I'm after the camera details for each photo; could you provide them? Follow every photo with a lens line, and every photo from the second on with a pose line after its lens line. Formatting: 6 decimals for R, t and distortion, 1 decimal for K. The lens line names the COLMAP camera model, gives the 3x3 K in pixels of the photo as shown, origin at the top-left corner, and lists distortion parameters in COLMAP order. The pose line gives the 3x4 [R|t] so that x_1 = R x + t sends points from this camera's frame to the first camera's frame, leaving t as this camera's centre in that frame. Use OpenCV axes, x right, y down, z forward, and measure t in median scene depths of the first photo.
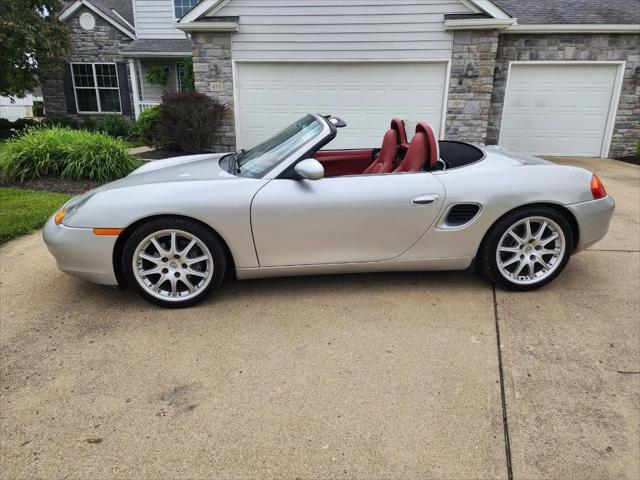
lens RADIAL K [[420.7, 0, 321.5], [0, 420.7, 236.0], [0, 0, 1]] dist [0.074762, -0.066669]
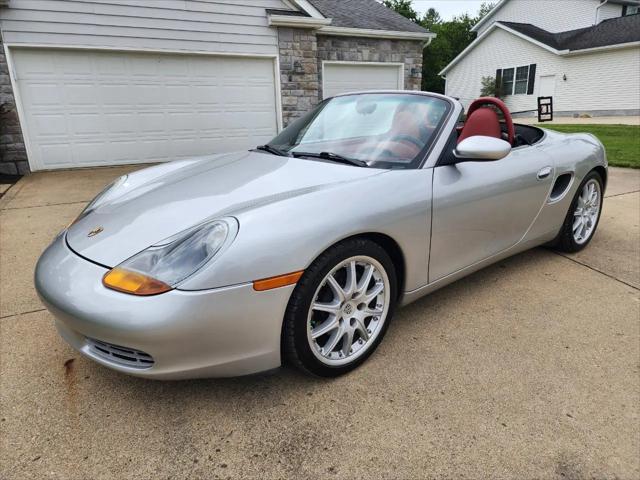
lens RADIAL K [[420.7, 0, 321.5], [0, 420.7, 236.0], [0, 0, 1]] dist [0.074762, -0.066669]
pose [[0.837539, -0.182235, 0.515092, -0.193171], [0.188291, 0.981257, 0.041000, -0.022102], [-0.512909, 0.062648, 0.856154, 0.121283]]
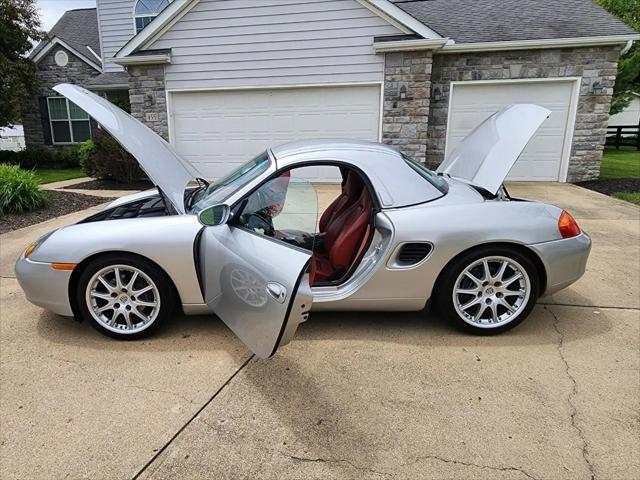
lens RADIAL K [[428.7, 0, 272.7], [0, 428.7, 245.3], [0, 0, 1]] dist [0.006400, -0.002026]
pose [[0.993209, 0.005331, -0.116225, 0.164206], [-0.008614, 0.999577, -0.027764, -0.018173], [0.116028, 0.028577, 0.992835, 0.024823]]
